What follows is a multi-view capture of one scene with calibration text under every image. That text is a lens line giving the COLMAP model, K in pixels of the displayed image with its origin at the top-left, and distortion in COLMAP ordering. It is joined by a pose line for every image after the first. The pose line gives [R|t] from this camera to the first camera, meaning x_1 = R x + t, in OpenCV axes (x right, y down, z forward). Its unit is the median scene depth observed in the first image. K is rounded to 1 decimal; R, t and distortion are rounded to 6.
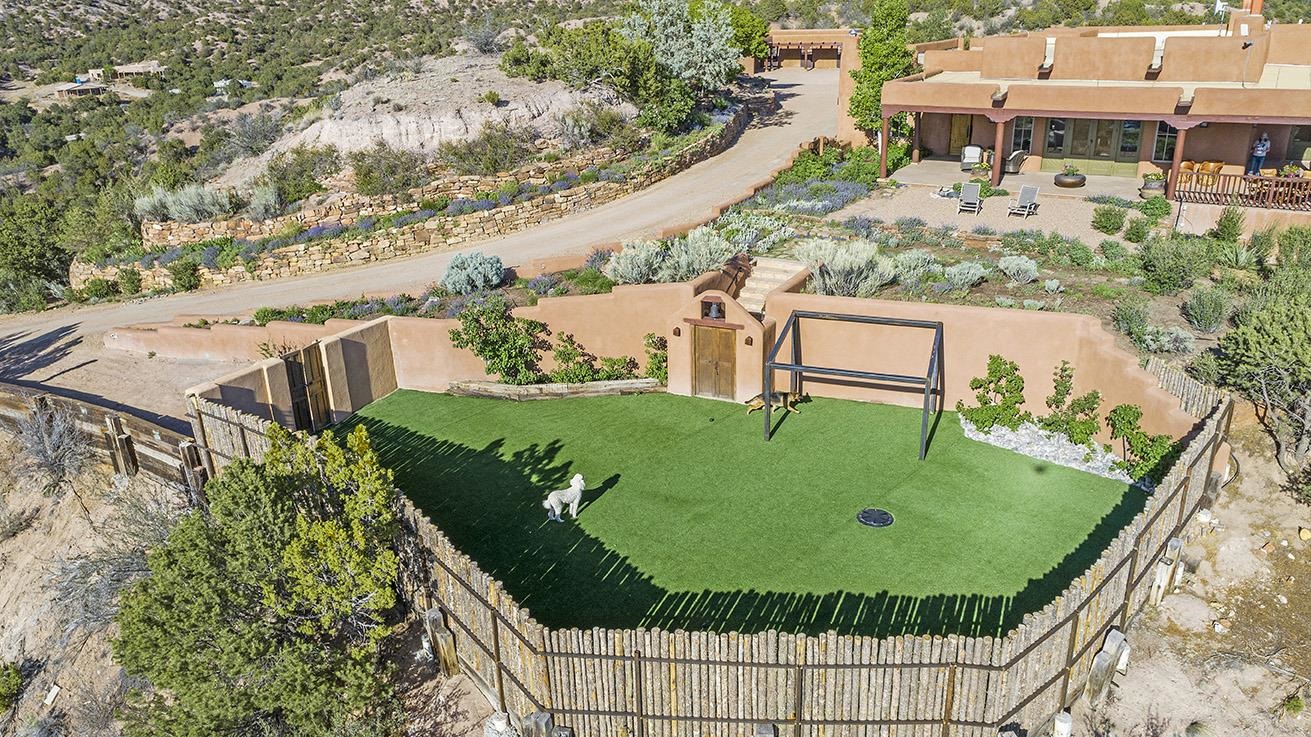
lens RADIAL K [[927.8, 0, 639.4], [0, 927.8, 366.6], [0, 0, 1]] dist [-0.000696, 0.004549]
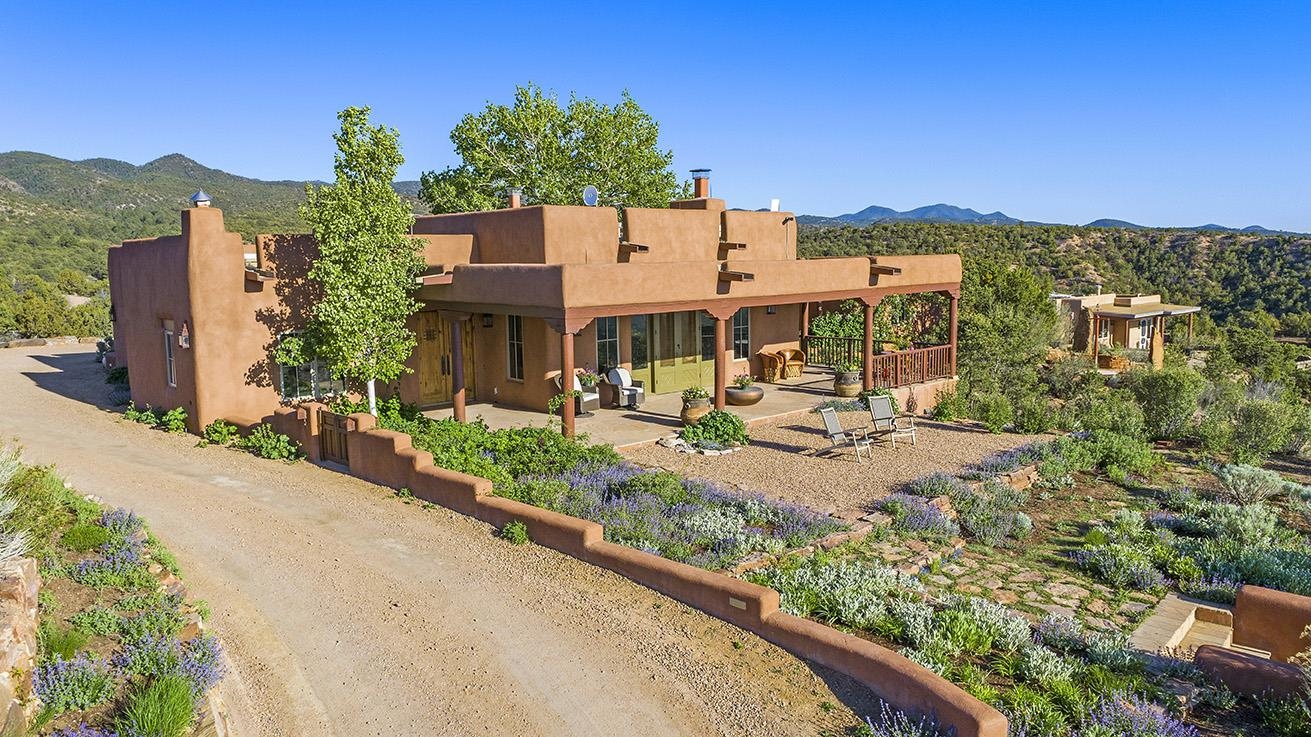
lens RADIAL K [[897.0, 0, 660.1], [0, 897.0, 366.5], [0, 0, 1]] dist [-0.019067, 0.010439]
pose [[0.235455, -0.090061, 0.967703, -0.048434], [0.363259, 0.931687, -0.001677, -0.057610], [-0.901445, 0.351922, 0.252086, 0.208845]]
